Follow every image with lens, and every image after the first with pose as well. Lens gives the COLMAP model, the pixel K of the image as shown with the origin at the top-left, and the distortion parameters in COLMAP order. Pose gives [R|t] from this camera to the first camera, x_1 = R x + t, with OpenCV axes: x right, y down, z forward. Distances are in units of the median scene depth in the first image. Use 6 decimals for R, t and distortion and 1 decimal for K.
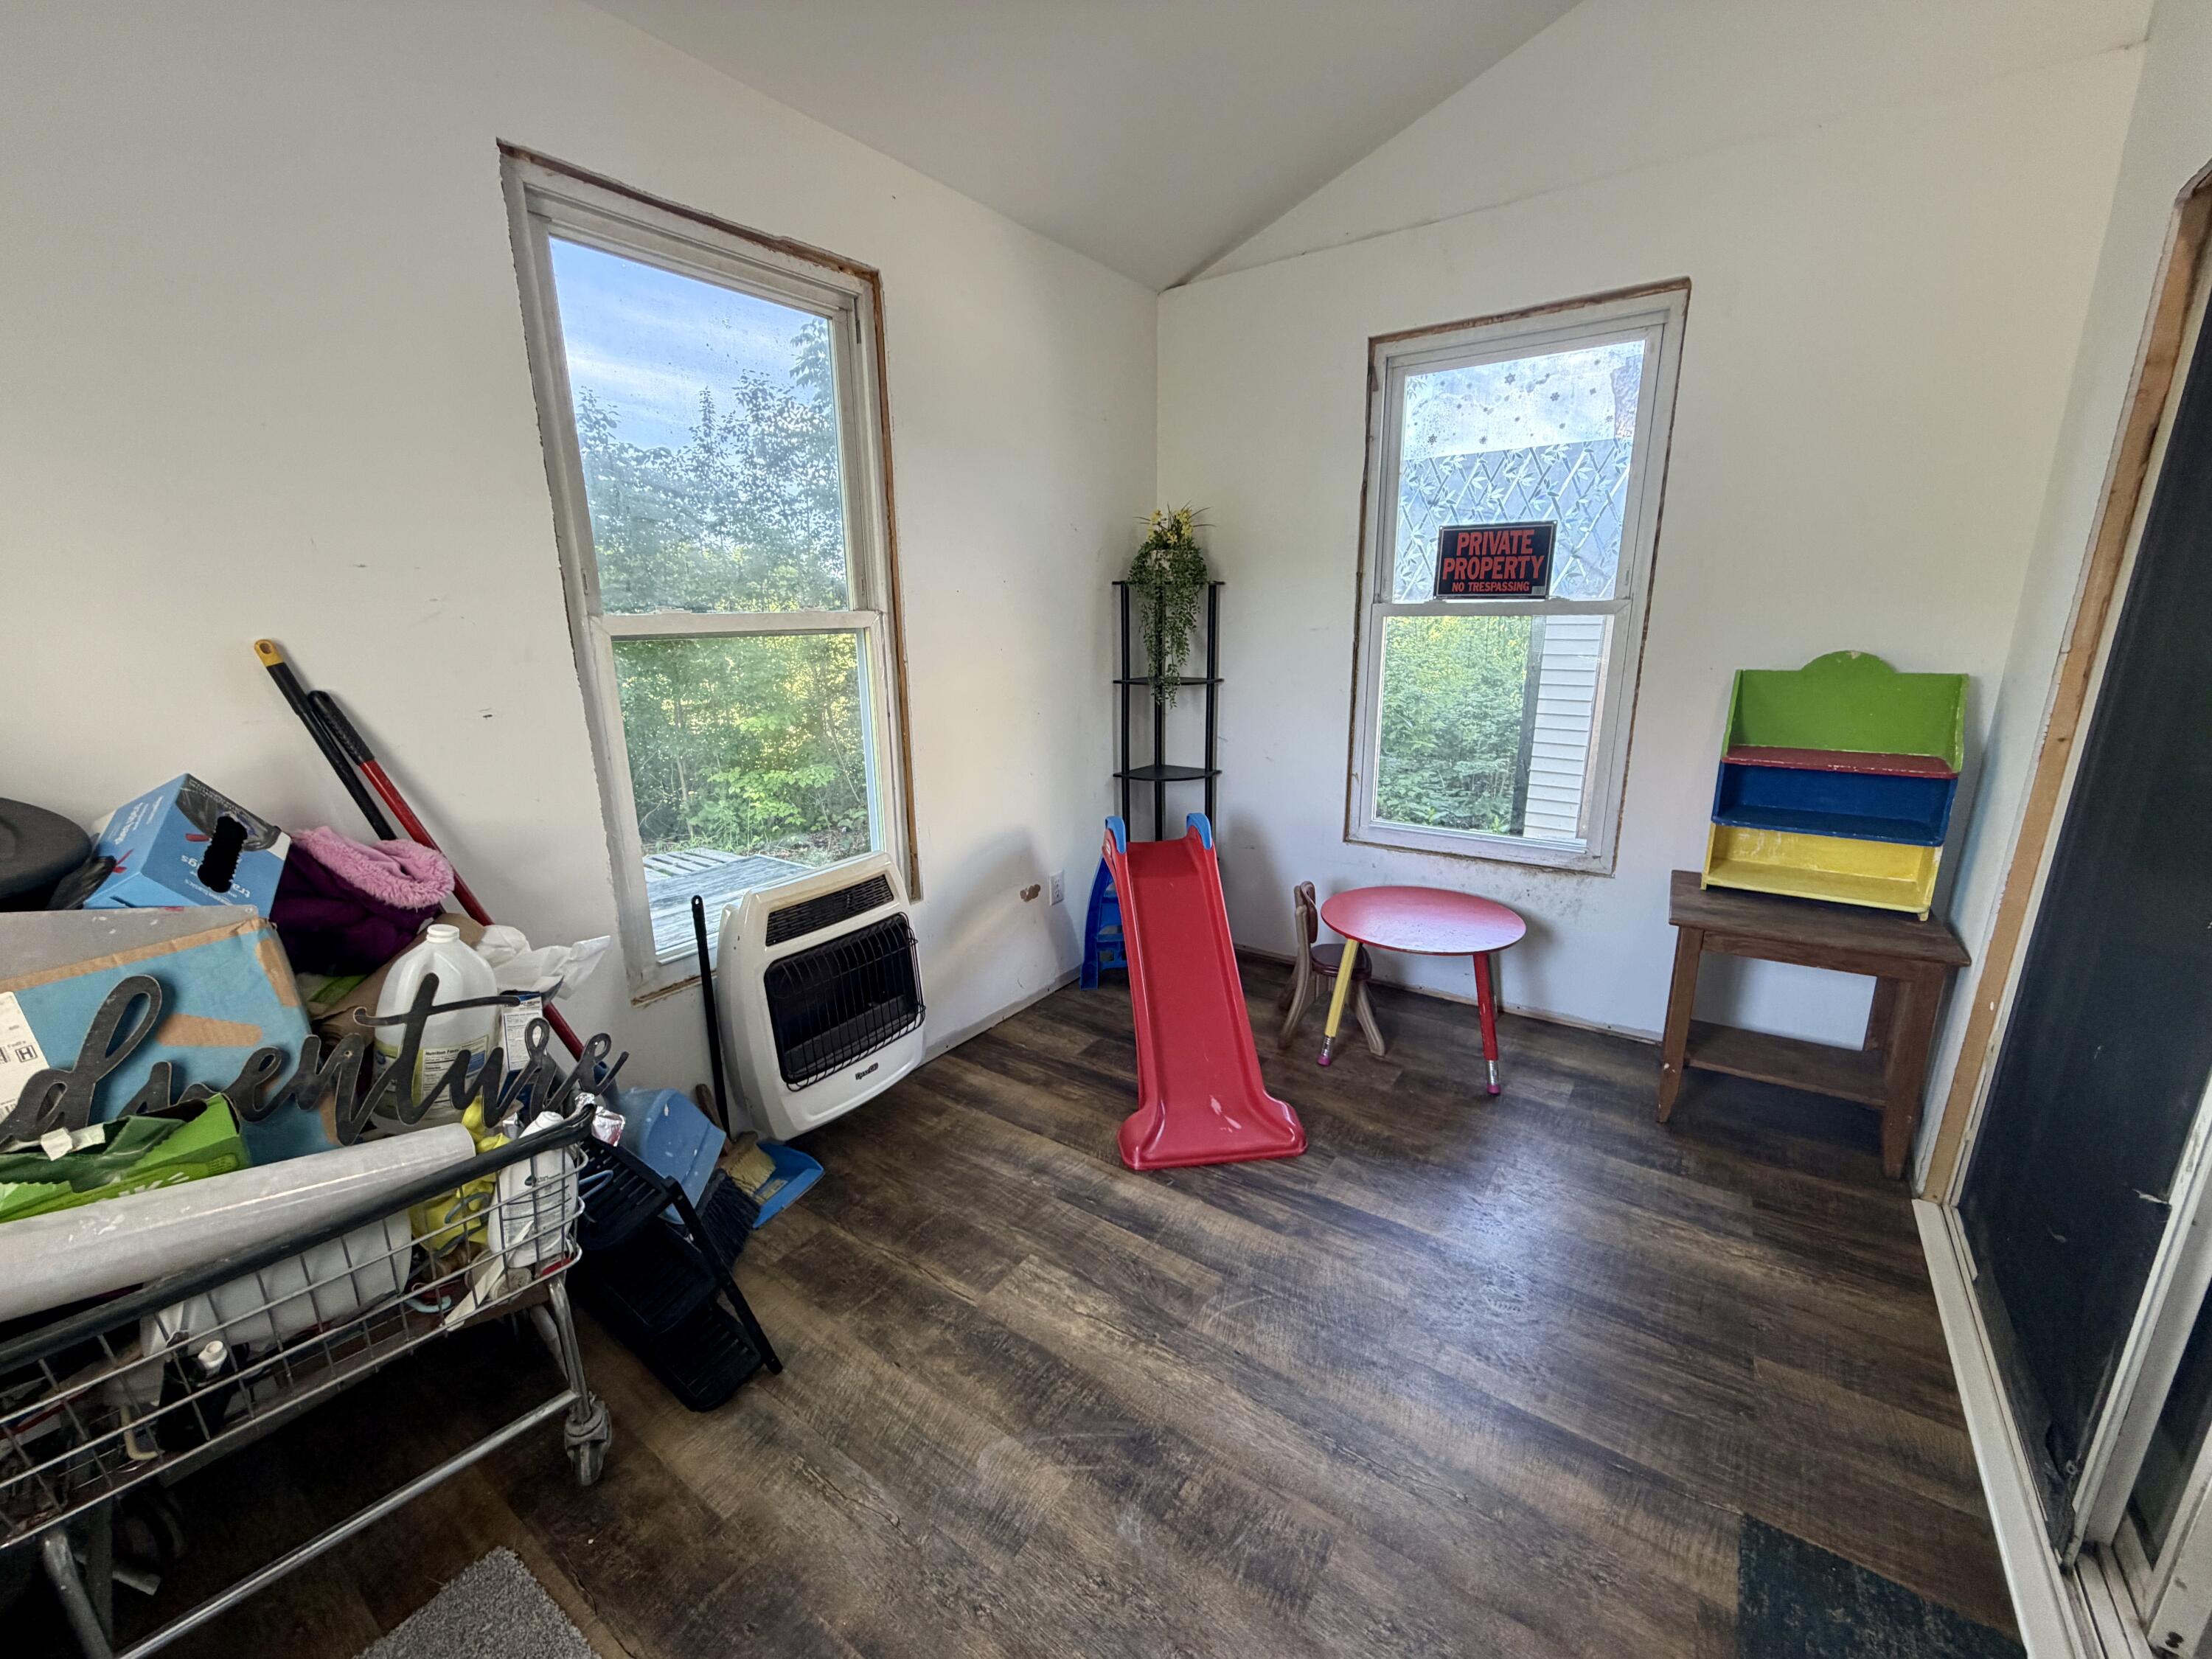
lens RADIAL K [[885.6, 0, 1104.2], [0, 885.6, 828.5], [0, 0, 1]] dist [0.000032, -0.000218]
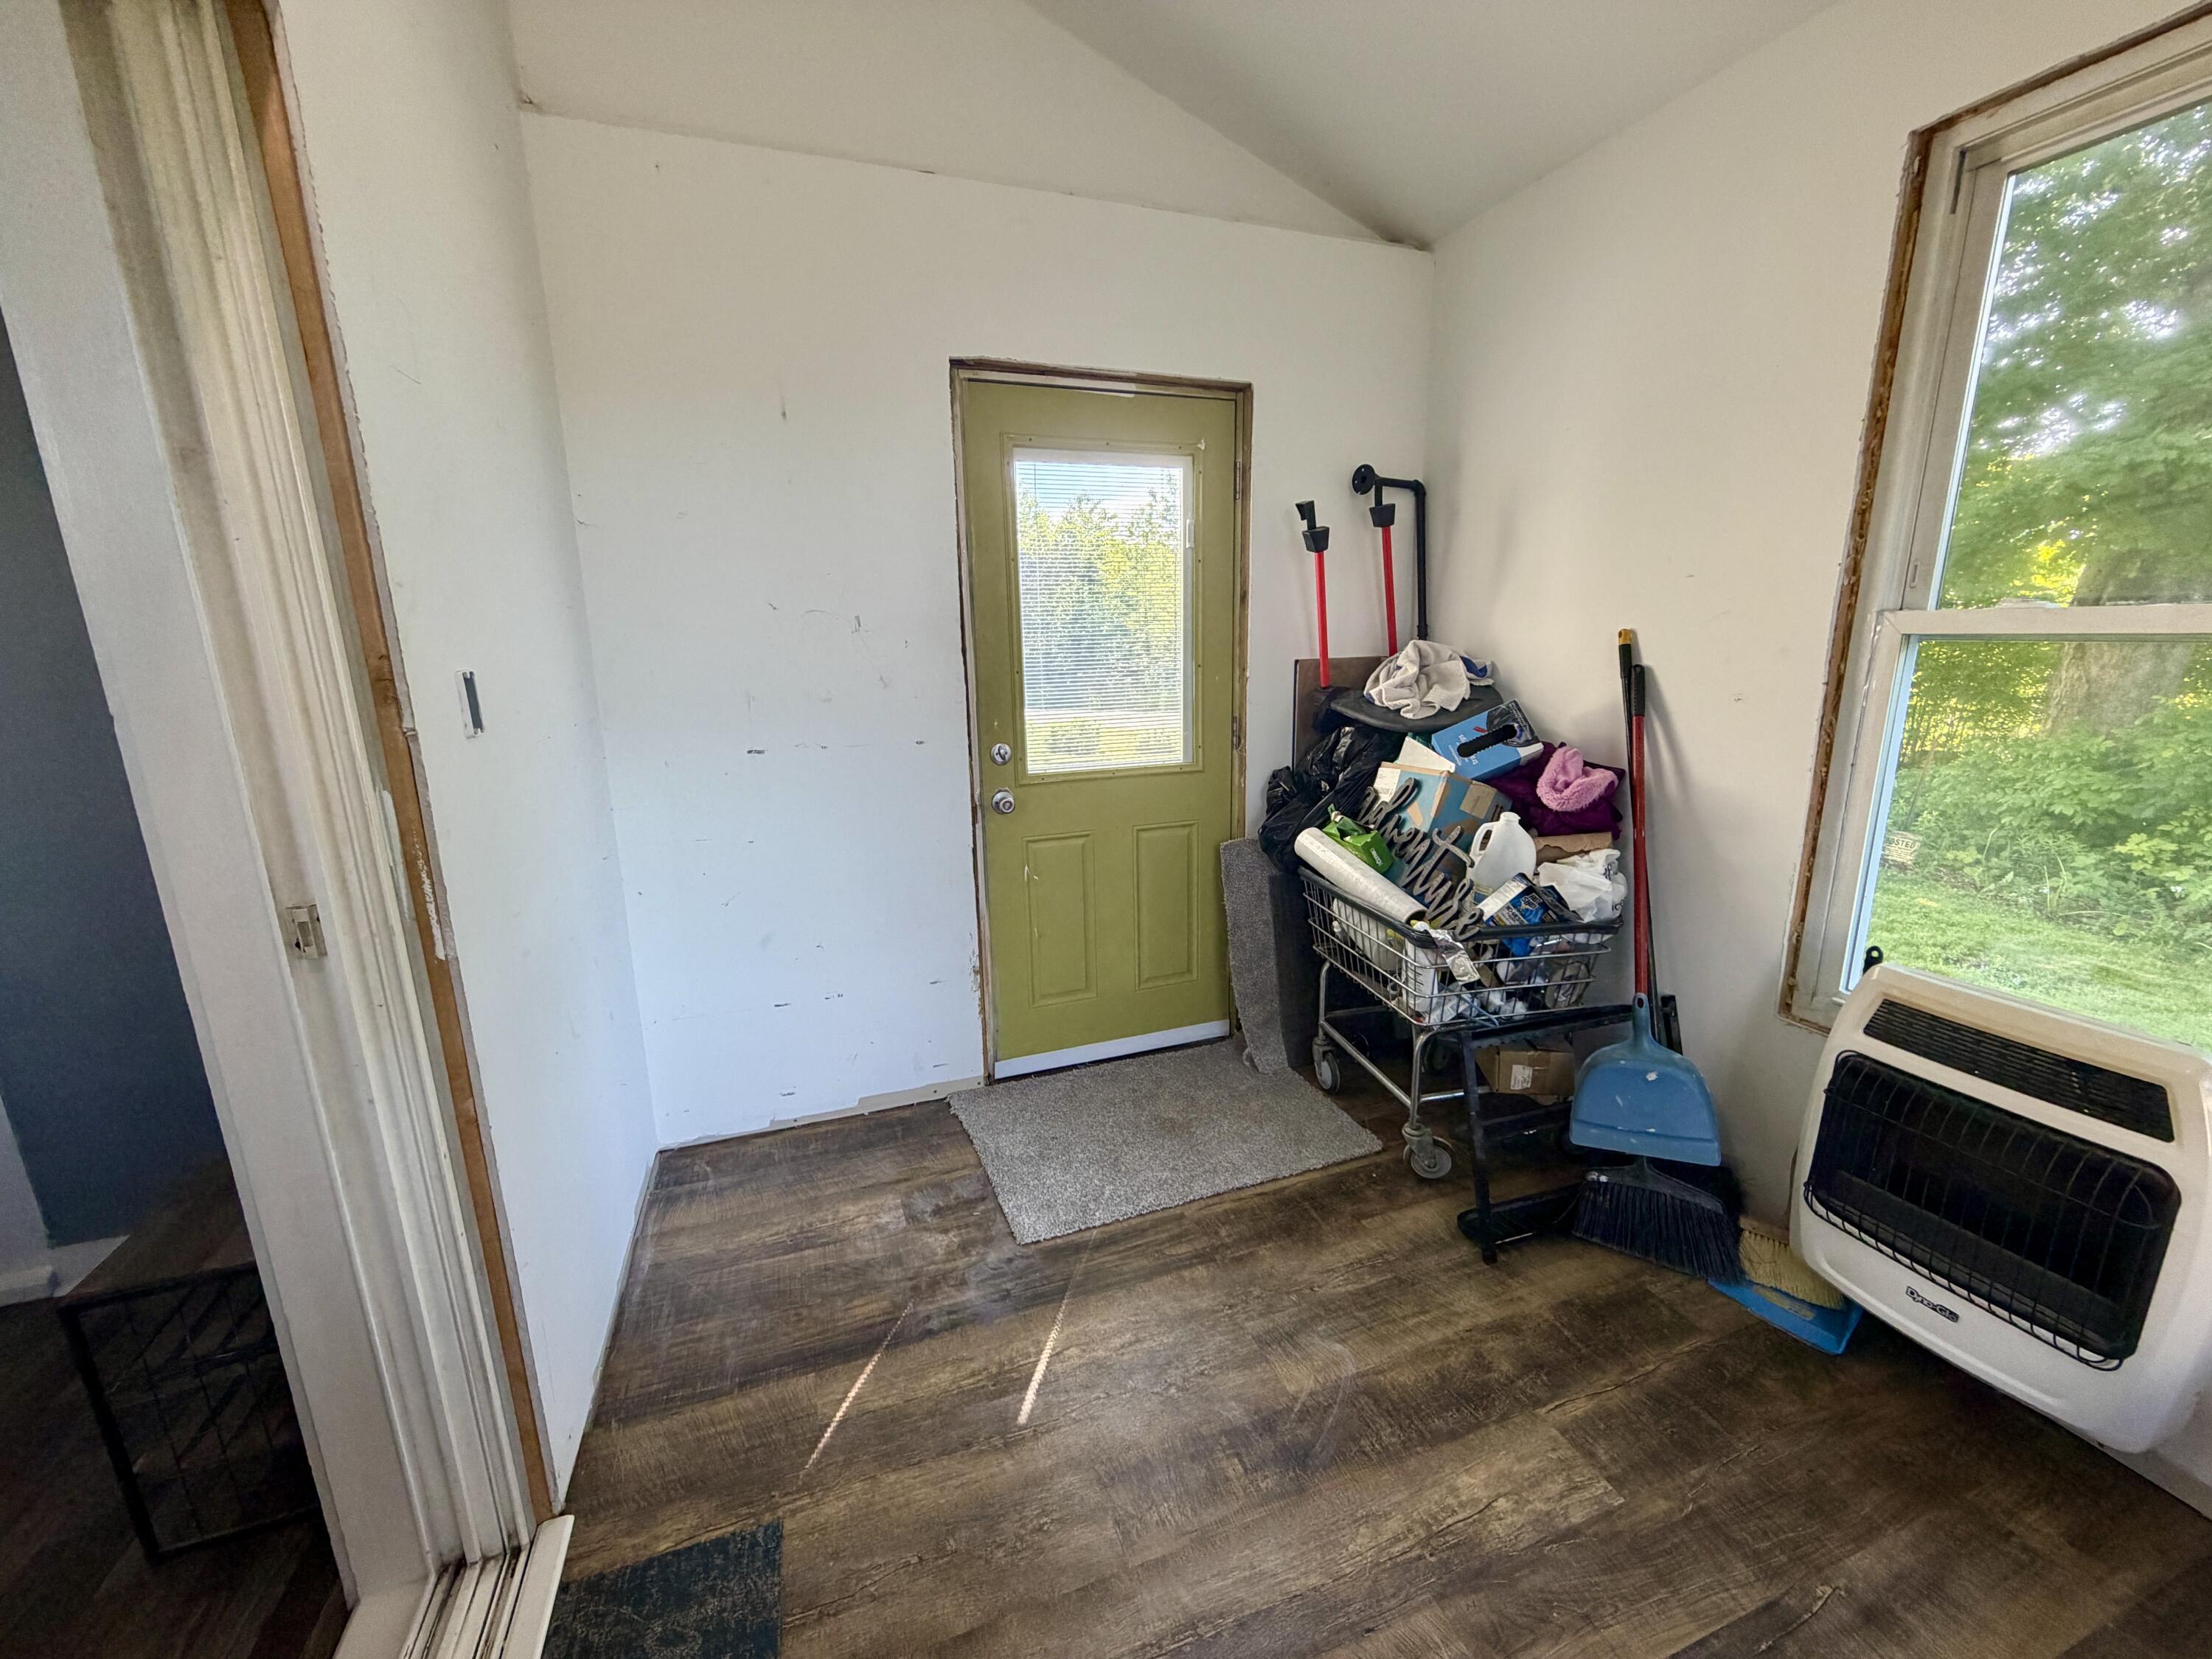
lens RADIAL K [[885.6, 0, 1107.9], [0, 885.6, 835.0], [0, 0, 1]] dist [0.000032, -0.000218]
pose [[-0.569257, 0.208295, -0.795336, 0.675191], [-0.178013, 0.913200, 0.366575, -0.225001], [0.802657, 0.350256, -0.482766, 0.888546]]
